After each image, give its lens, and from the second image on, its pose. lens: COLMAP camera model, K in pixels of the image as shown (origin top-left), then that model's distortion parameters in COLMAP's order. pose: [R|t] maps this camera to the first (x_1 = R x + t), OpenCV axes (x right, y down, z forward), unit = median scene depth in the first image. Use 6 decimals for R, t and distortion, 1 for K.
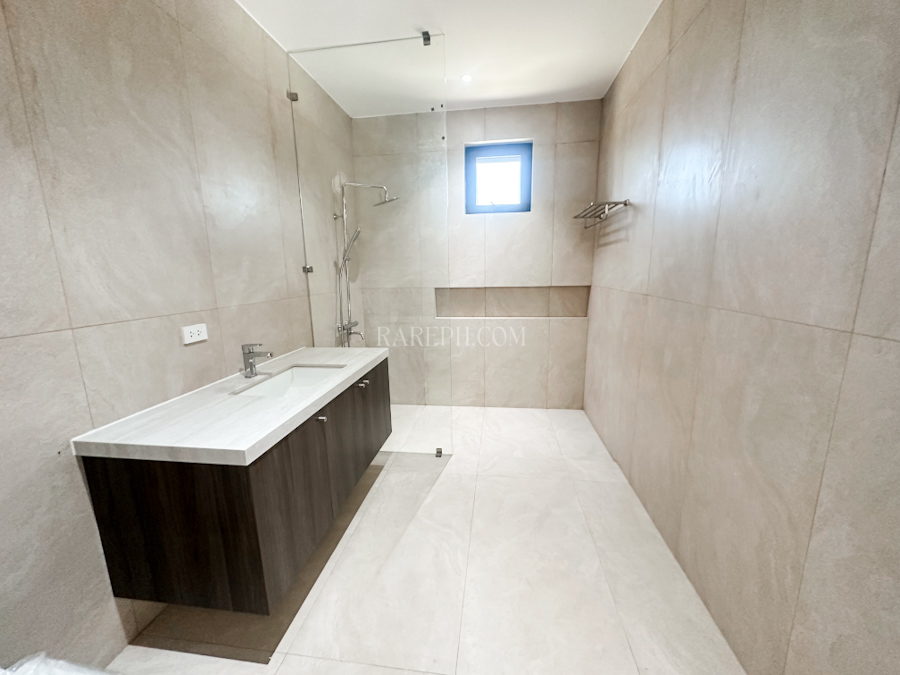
lens RADIAL K [[359.3, 0, 450.0], [0, 359.3, 337.5], [0, 0, 1]] dist [-0.002259, 0.000629]
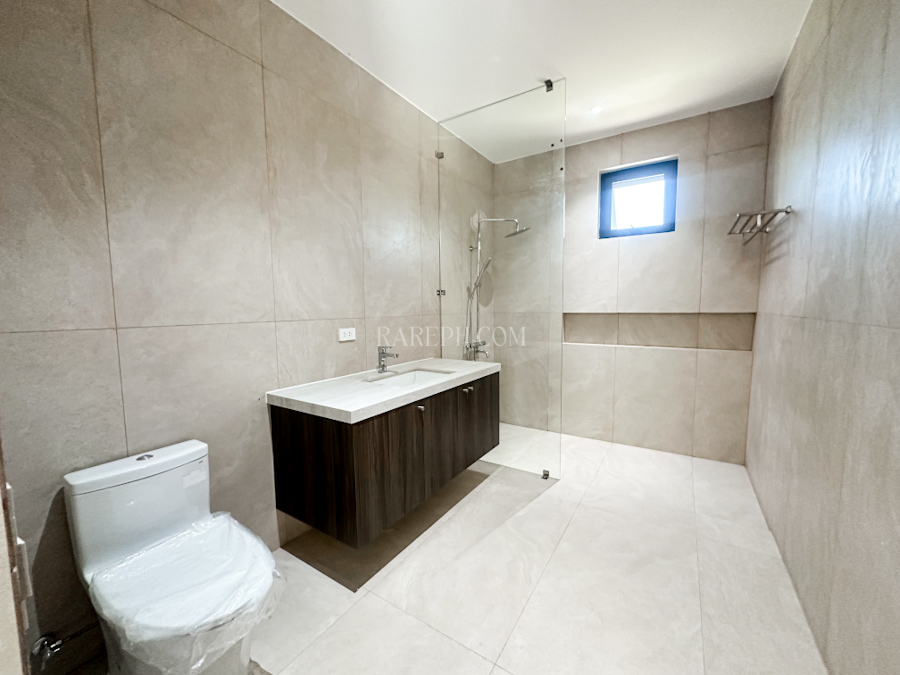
lens RADIAL K [[359.3, 0, 450.0], [0, 359.3, 337.5], [0, 0, 1]] dist [-0.002259, 0.000629]
pose [[0.905378, 0.045382, -0.422174, 0.155262], [-0.084654, 0.993604, -0.074736, 0.049202], [0.416082, 0.103402, 0.903429, -0.048790]]
